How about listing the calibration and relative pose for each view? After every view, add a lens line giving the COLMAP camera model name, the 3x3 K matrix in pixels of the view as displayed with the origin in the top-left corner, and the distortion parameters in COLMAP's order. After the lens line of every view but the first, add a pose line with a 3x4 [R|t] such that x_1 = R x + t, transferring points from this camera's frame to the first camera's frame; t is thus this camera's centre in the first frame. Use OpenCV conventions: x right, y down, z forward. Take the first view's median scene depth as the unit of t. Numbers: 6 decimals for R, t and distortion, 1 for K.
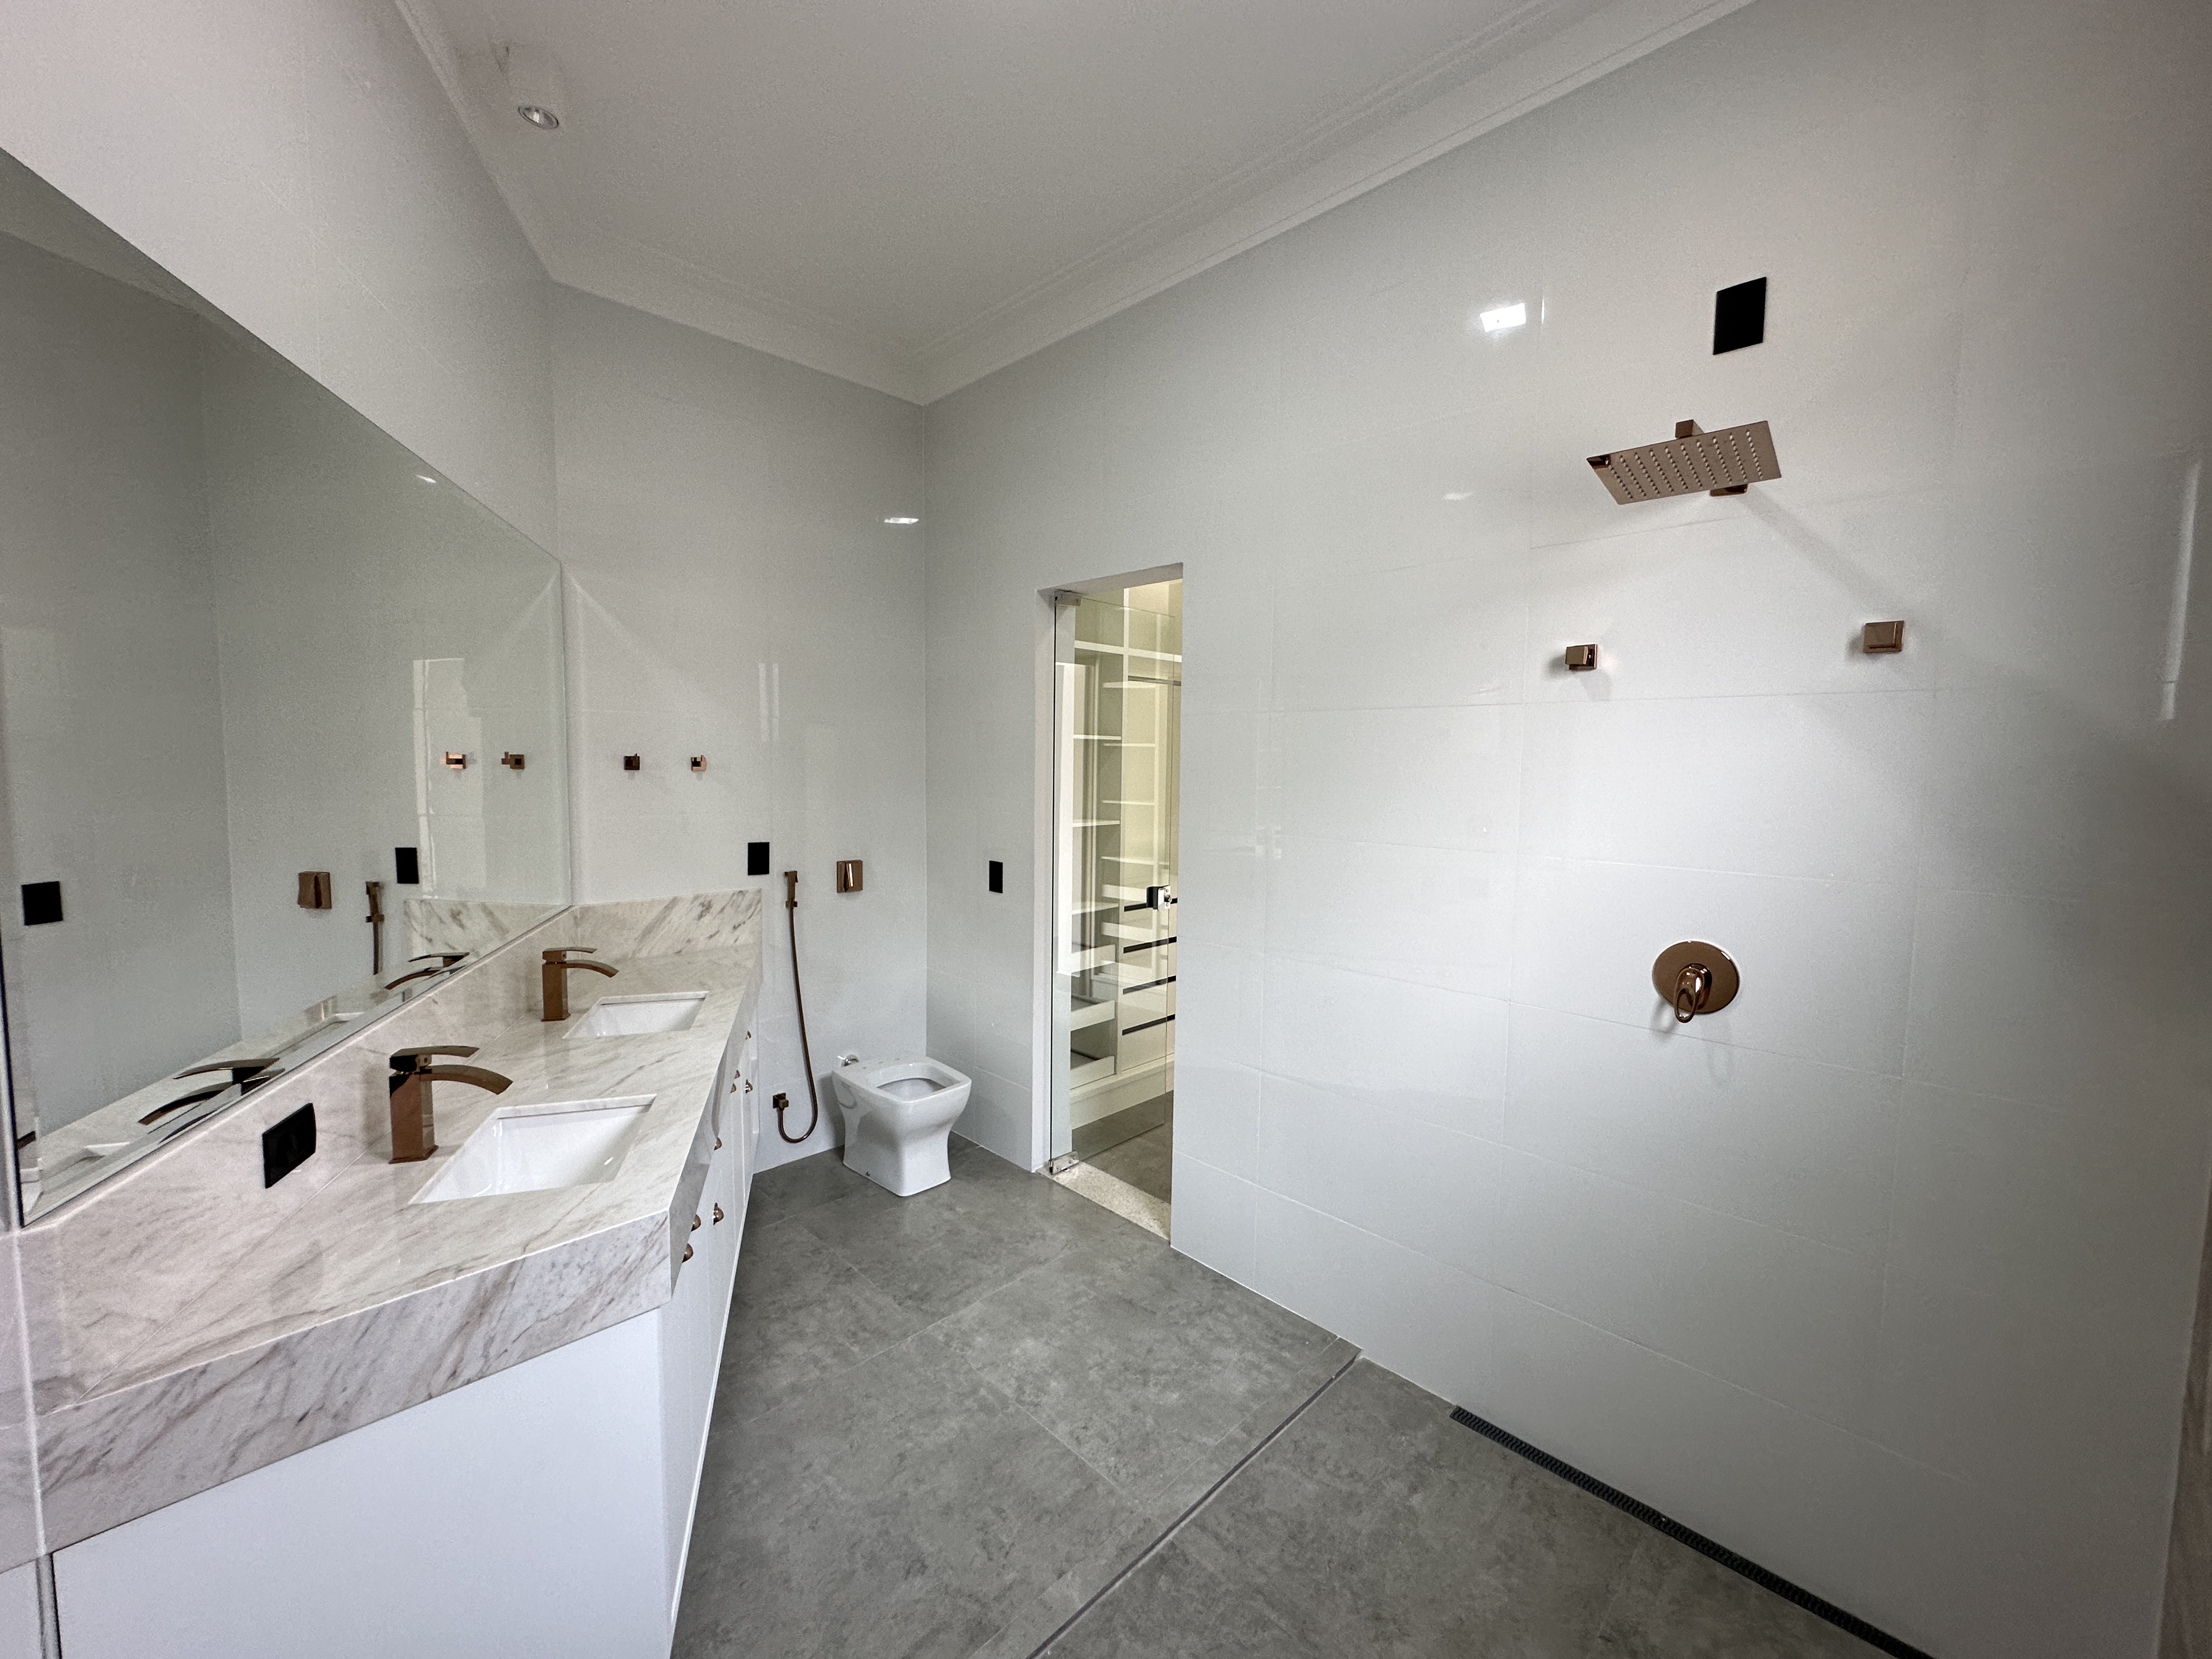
lens RADIAL K [[888.5, 0, 1106.3], [0, 888.5, 826.1], [0, 0, 1]] dist [-0.004380, 0.001353]
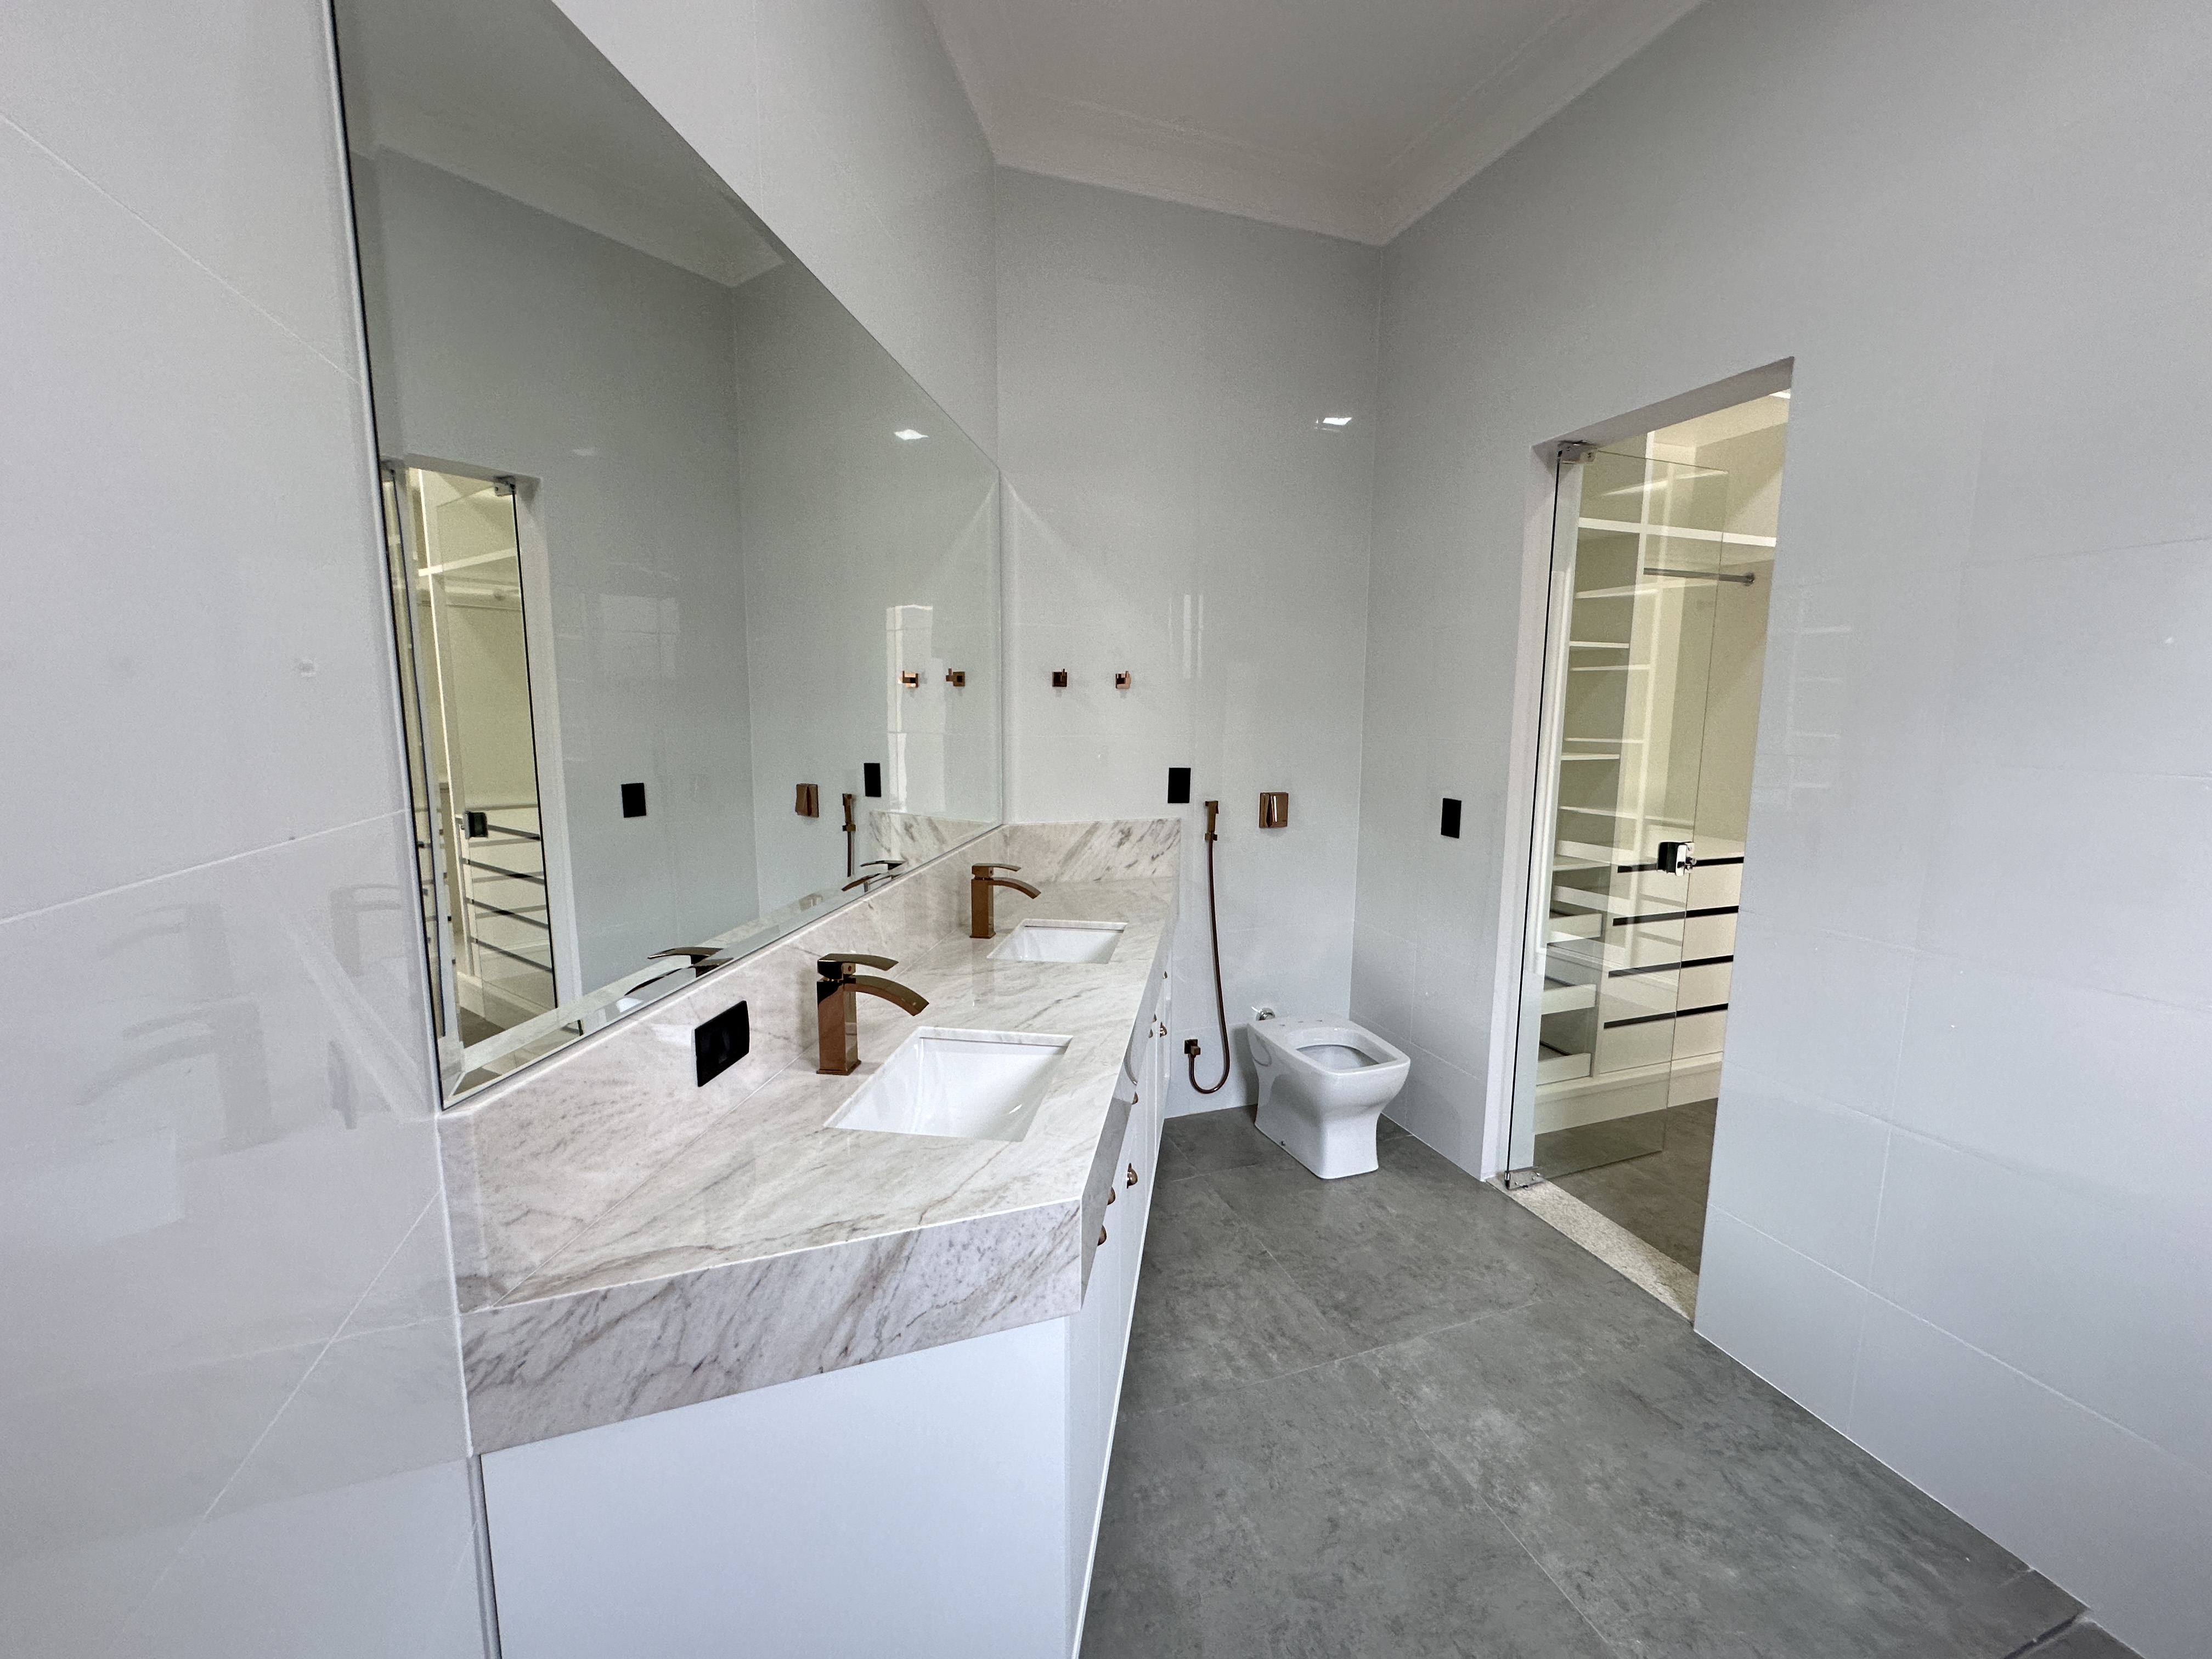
lens RADIAL K [[888.5, 0, 1102.6], [0, 888.5, 826.6], [0, 0, 1]] dist [-0.004380, 0.001353]
pose [[0.902155, 0.050846, -0.428405, -0.088873], [-0.027090, 0.997747, 0.061371, 0.033117], [0.430561, -0.043761, 0.901500, 0.178280]]
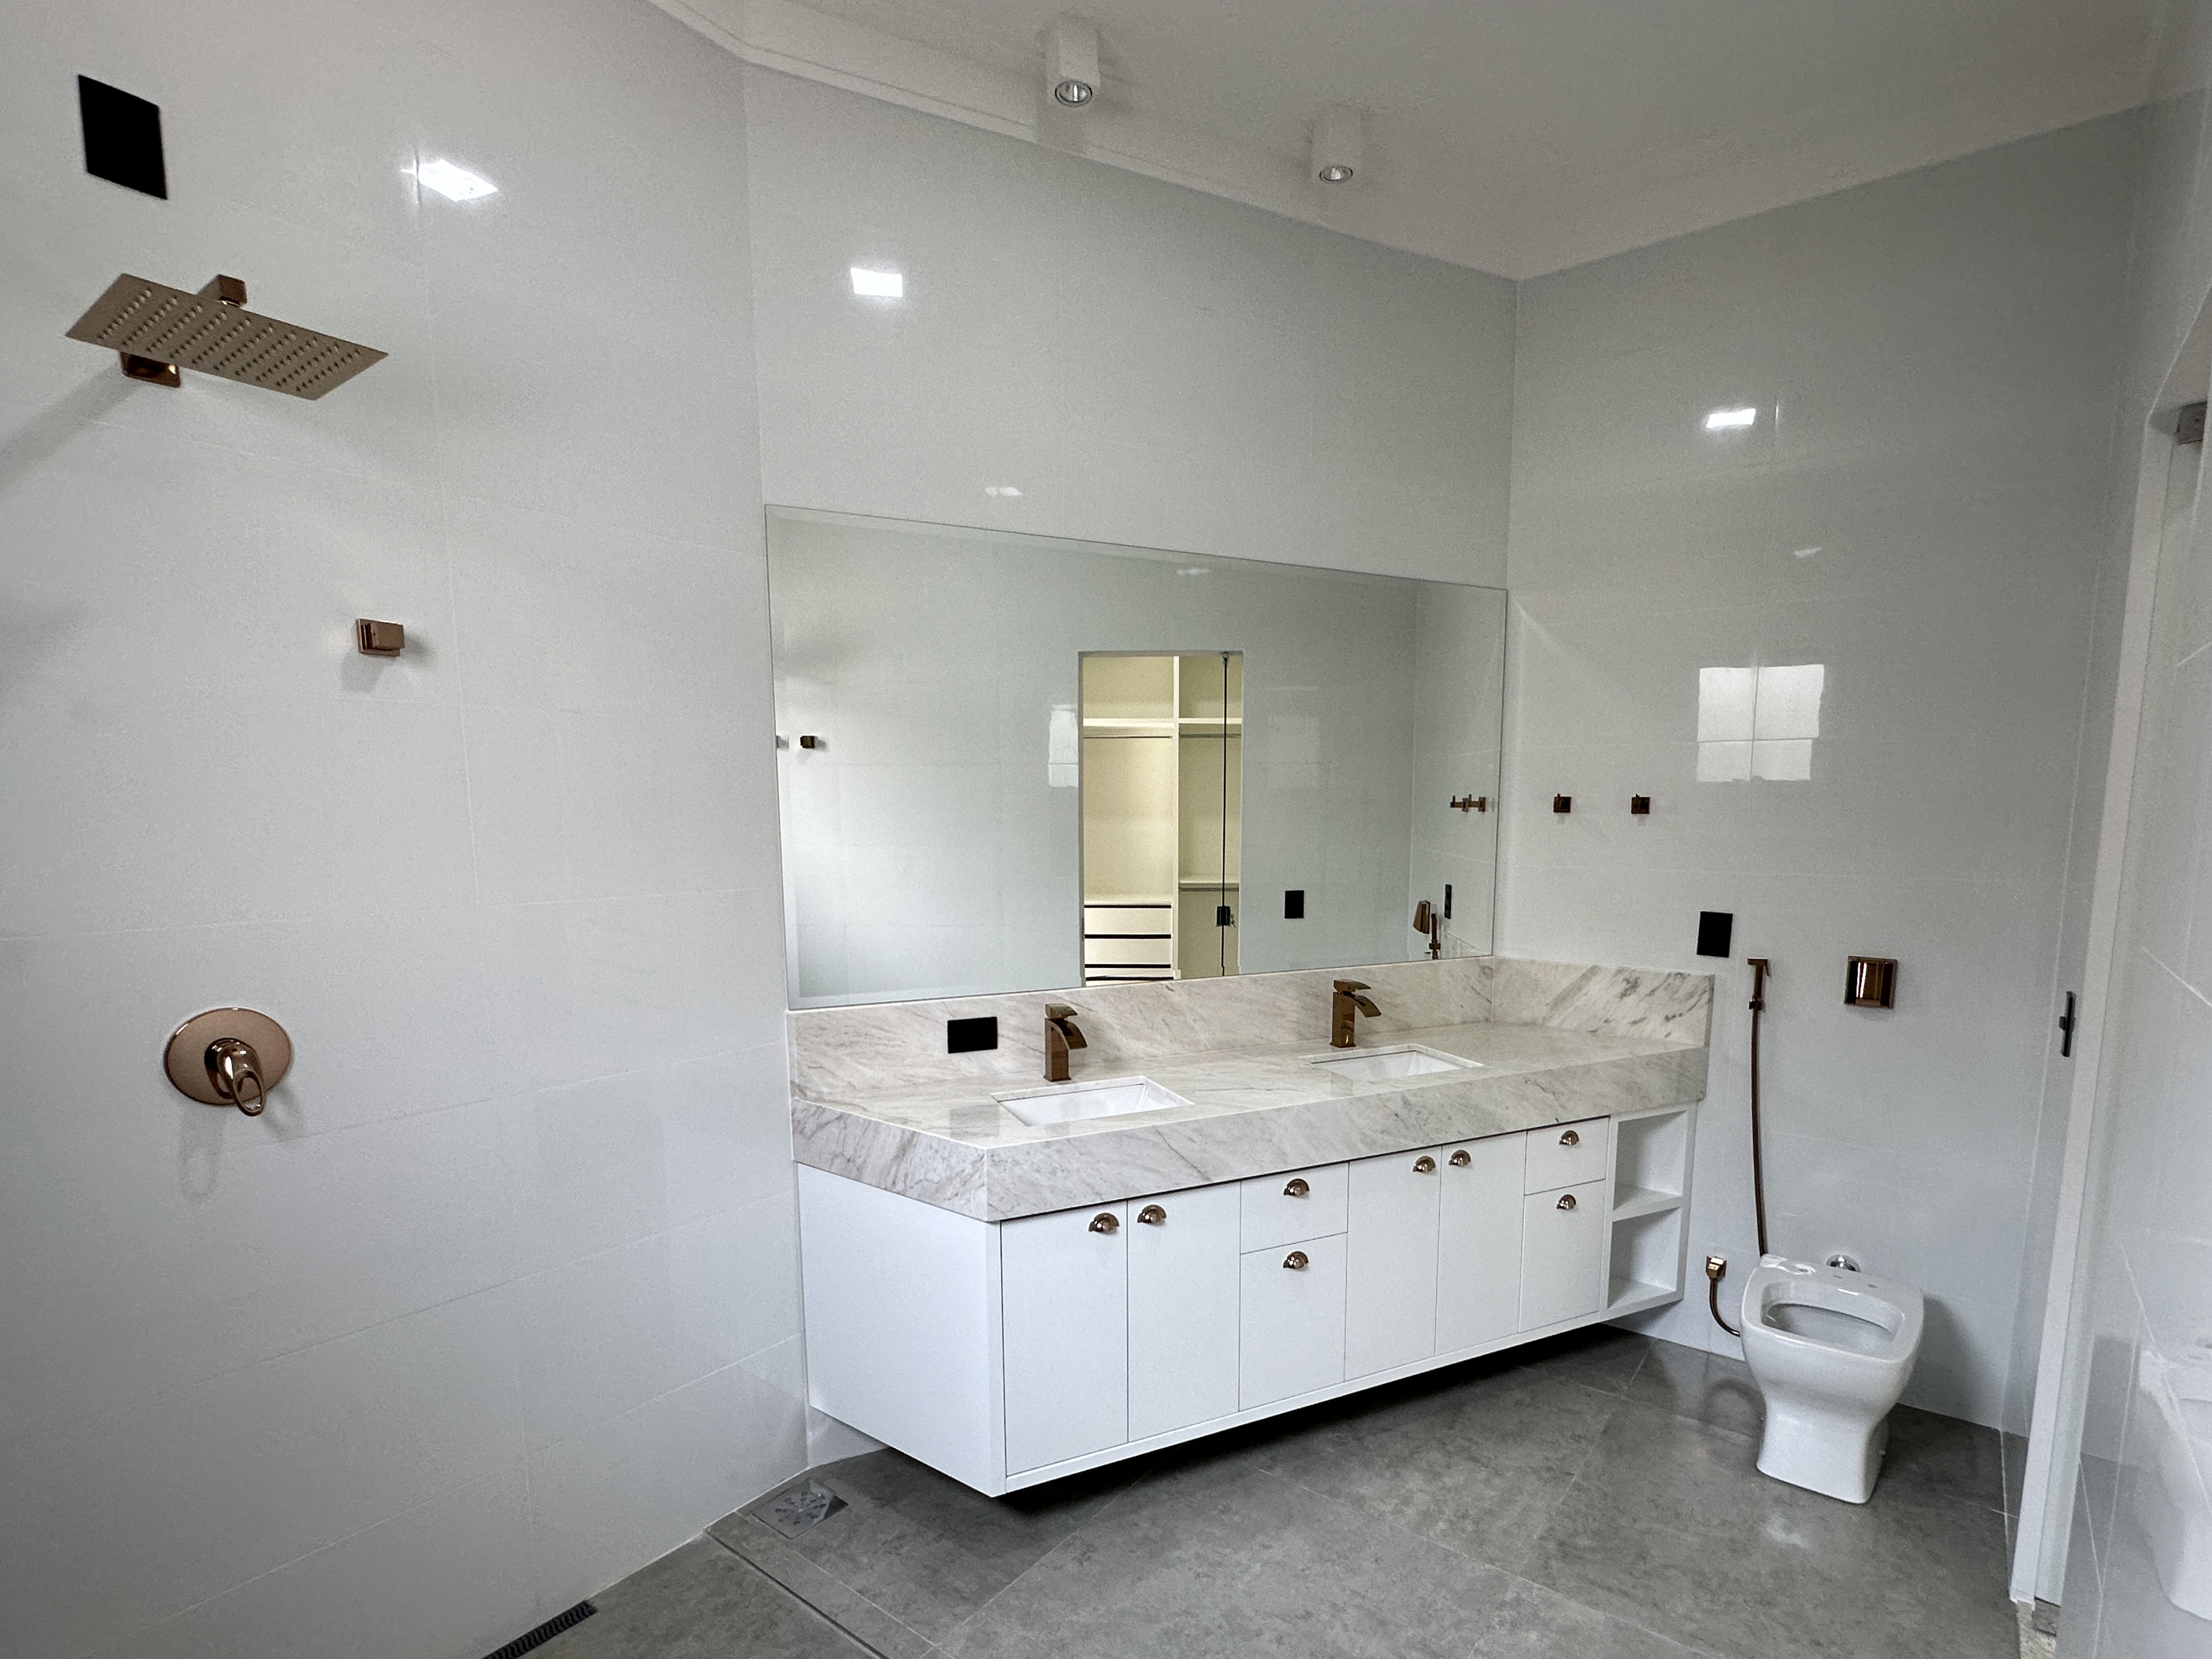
lens RADIAL K [[1079.2, 0, 1169.2], [0, 1079.2, 952.6], [0, 0, 1]] dist [0.001122, -0.000132]
pose [[0.146679, 0.123252, -0.981476, 0.567753], [-0.072838, 0.990859, 0.113545, -0.023246], [0.986499, 0.054834, 0.154315, 0.555722]]
